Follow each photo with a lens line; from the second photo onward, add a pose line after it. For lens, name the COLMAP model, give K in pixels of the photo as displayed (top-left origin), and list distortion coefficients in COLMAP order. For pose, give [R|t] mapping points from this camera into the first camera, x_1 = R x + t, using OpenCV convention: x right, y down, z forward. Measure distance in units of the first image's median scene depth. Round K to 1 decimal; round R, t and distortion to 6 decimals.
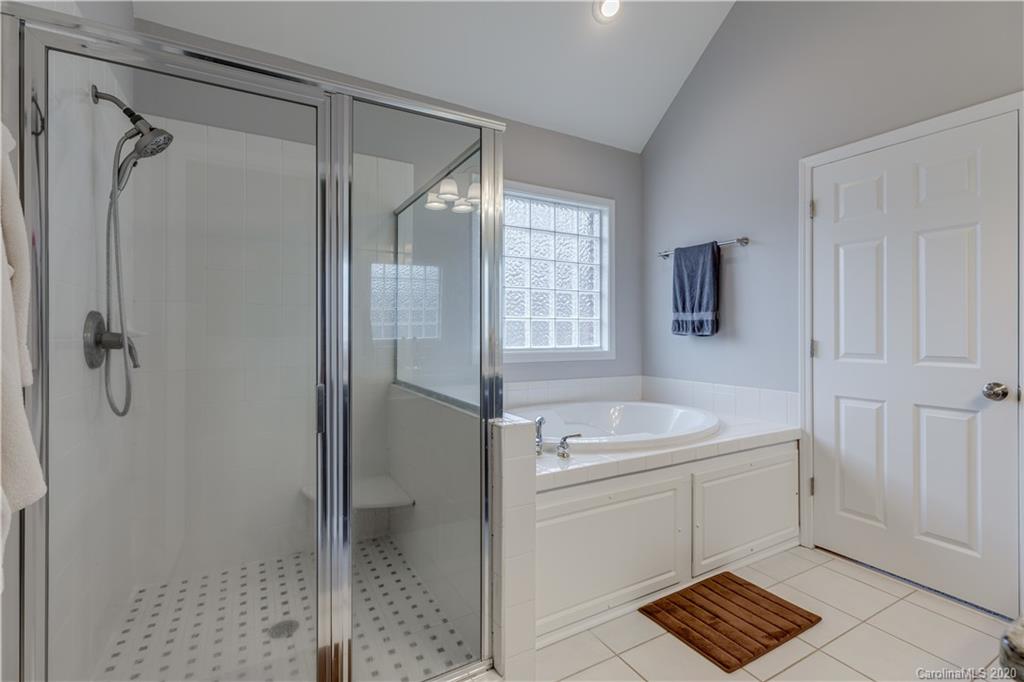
lens RADIAL K [[461.1, 0, 512.7], [0, 461.1, 336.1], [0, 0, 1]] dist [0.001359, -0.000015]
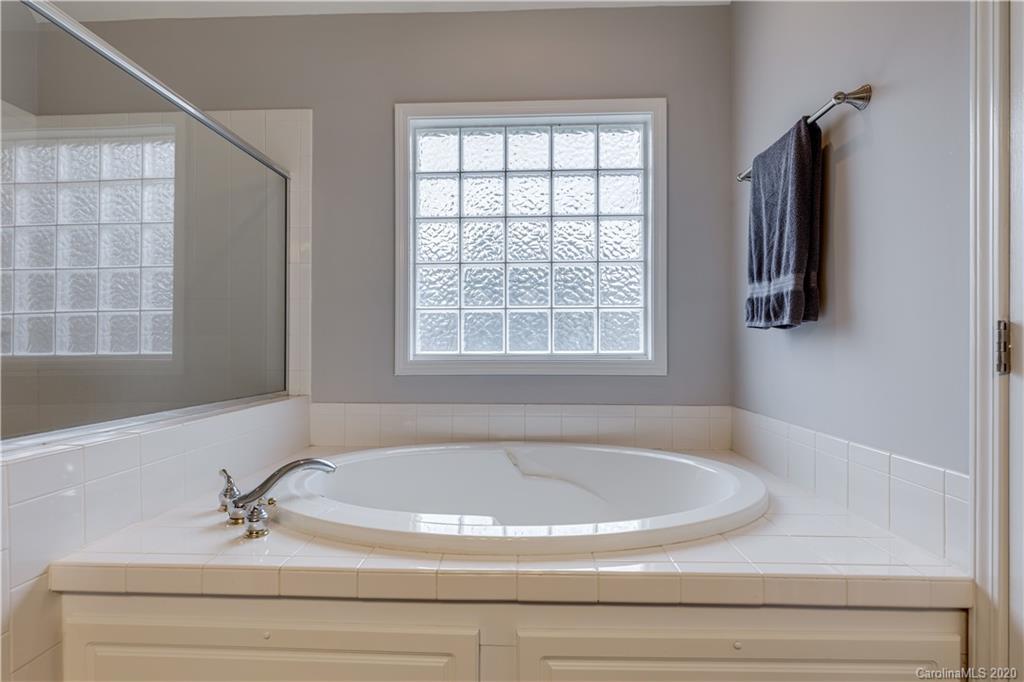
lens RADIAL K [[499.6, 0, 510.8], [0, 499.6, 356.3], [0, 0, 1]] dist [0.001094, 0.000573]
pose [[0.846429, 0.002676, -0.532495, 0.441918], [0.003143, 0.999945, 0.010021, 0.022800], [0.532493, -0.010156, 0.846374, 0.414143]]
